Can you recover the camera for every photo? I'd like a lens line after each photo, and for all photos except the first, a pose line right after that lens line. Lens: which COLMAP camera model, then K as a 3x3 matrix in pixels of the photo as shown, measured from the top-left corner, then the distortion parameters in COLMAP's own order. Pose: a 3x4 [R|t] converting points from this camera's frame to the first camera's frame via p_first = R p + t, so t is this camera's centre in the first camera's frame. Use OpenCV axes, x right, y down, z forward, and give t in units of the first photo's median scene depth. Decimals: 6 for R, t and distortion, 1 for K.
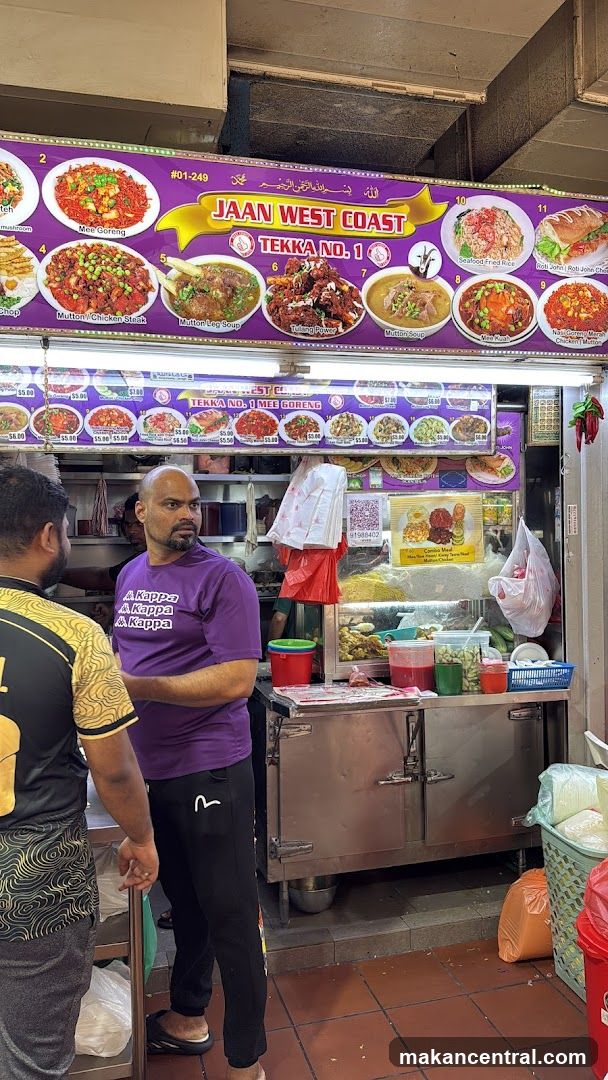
lens RADIAL K [[768.0, 0, 291.0], [0, 768.0, 533.7], [0, 0, 1]] dist [0.142275, -0.274290]
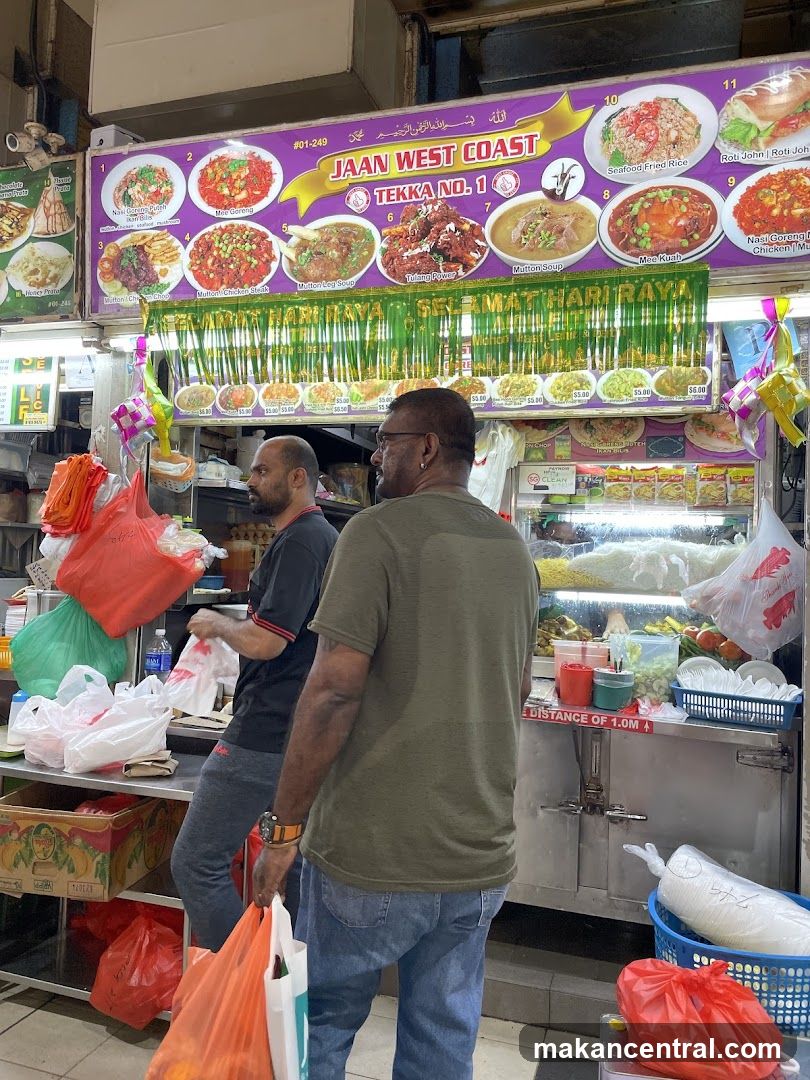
lens RADIAL K [[788.8, 0, 400.1], [0, 788.8, 514.5], [0, 0, 1]] dist [0.065035, -0.065222]
pose [[0.854463, 0.014822, -0.519301, 0.483894], [-0.044748, 0.997978, -0.045144, 0.060955], [0.517582, 0.061812, 0.853398, 0.193191]]
